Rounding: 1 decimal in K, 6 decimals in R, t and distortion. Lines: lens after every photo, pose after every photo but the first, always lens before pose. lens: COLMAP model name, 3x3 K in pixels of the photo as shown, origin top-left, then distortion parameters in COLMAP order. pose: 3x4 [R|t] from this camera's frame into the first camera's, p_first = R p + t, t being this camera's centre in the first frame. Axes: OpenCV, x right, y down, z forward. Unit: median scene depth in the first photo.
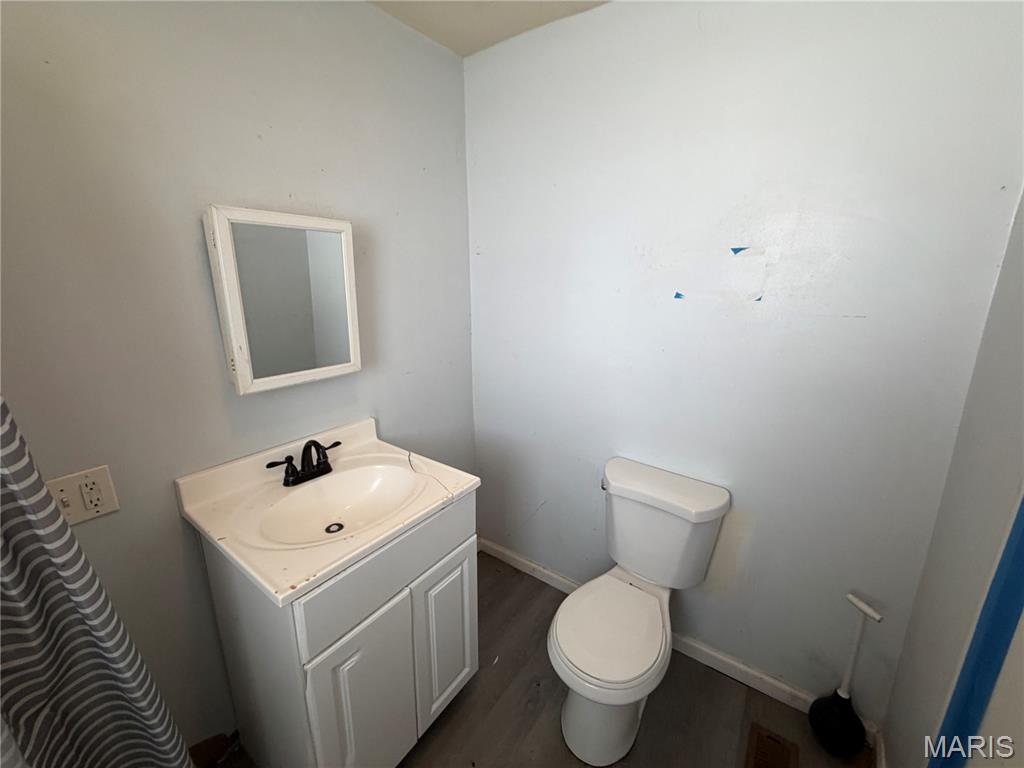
lens RADIAL K [[408.0, 0, 510.5], [0, 408.0, 380.4], [0, 0, 1]] dist [-0.000484, 0.000084]
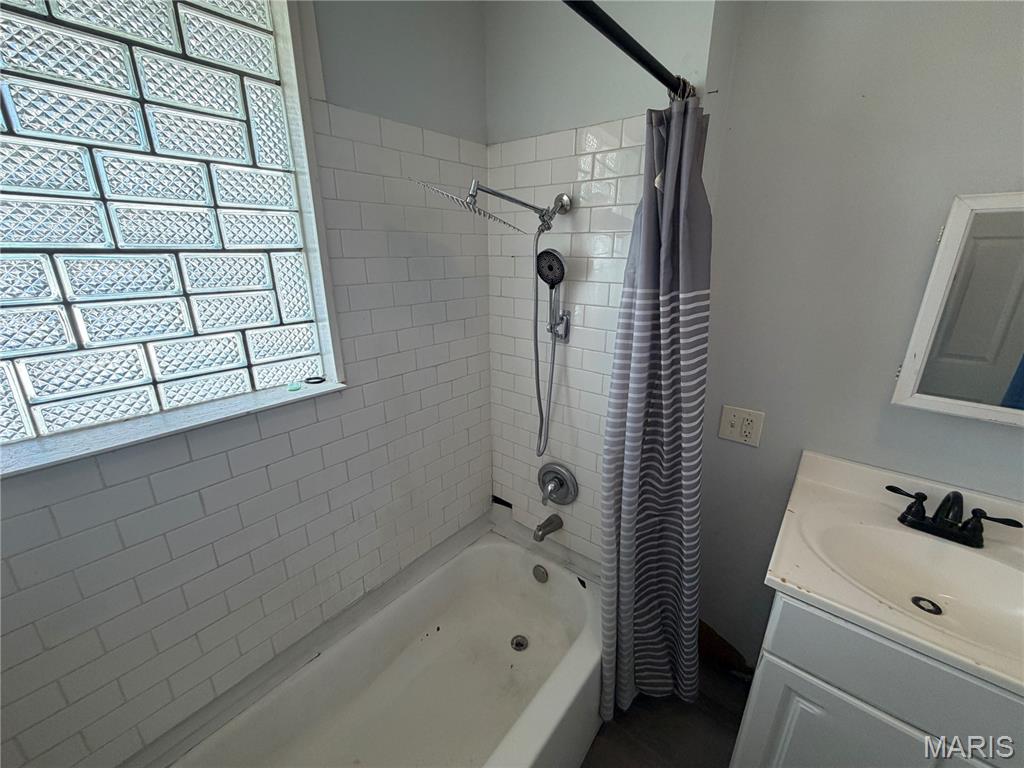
lens RADIAL K [[408.0, 0, 512.4], [0, 408.0, 382.3], [0, 0, 1]] dist [-0.000484, 0.000084]
pose [[-0.069366, 0.300117, -0.951377, 0.261174], [-0.249600, 0.918120, 0.307824, -0.077137], [0.965861, 0.258816, 0.011223, 0.140224]]
